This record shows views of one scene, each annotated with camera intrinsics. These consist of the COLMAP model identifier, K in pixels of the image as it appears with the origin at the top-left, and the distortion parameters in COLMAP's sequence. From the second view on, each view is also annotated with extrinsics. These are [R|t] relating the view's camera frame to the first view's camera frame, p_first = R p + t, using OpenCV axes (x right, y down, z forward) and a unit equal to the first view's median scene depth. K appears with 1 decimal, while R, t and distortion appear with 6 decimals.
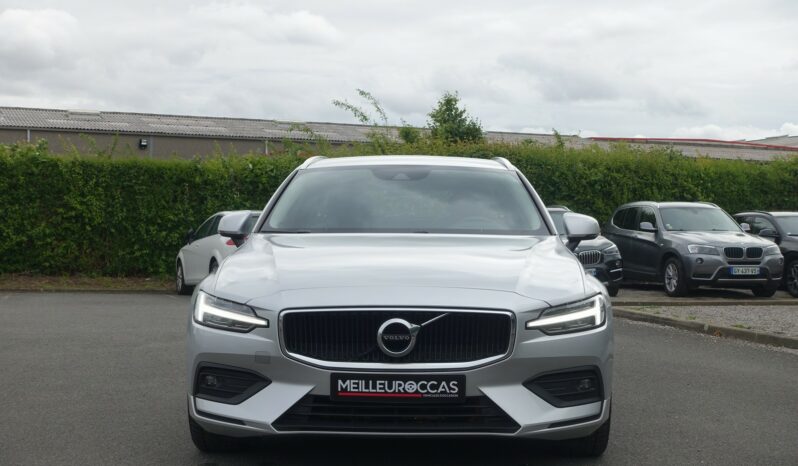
lens RADIAL K [[1203.2, 0, 399.0], [0, 1203.2, 233.0], [0, 0, 1]] dist [-0.012074, -0.003845]
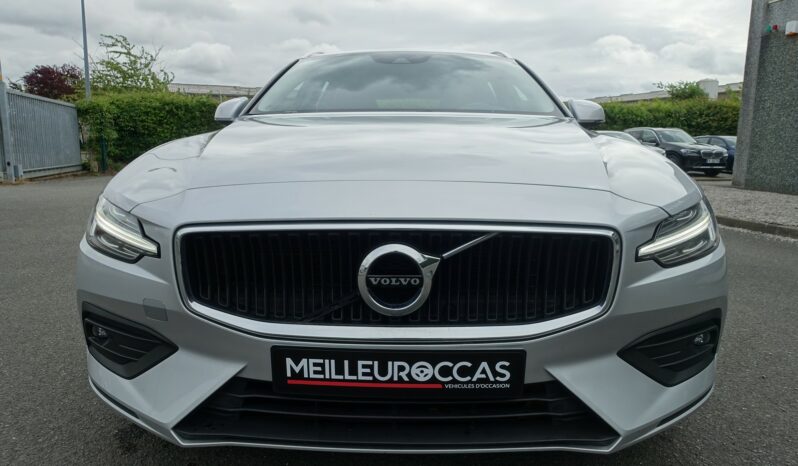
lens RADIAL K [[541.8, 0, 399.0], [0, 541.8, 233.0], [0, 0, 1]] dist [-0.005370, -0.000637]
pose [[0.999997, -0.002389, -0.000427, -0.000094], [0.002427, 0.987365, 0.158445, 0.029366], [0.000043, -0.158445, 0.987368, 0.767900]]
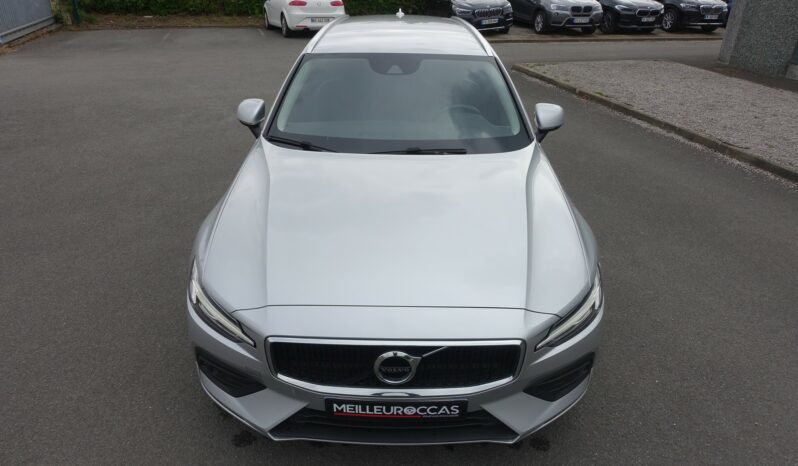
lens RADIAL K [[541.8, 0, 399.0], [0, 541.8, 233.0], [0, 0, 1]] dist [-0.005370, -0.000637]
pose [[0.999777, -0.003514, 0.020835, -0.007181], [-0.006071, 0.896718, 0.442561, -0.186953], [-0.020238, -0.442589, 0.896496, 0.672516]]
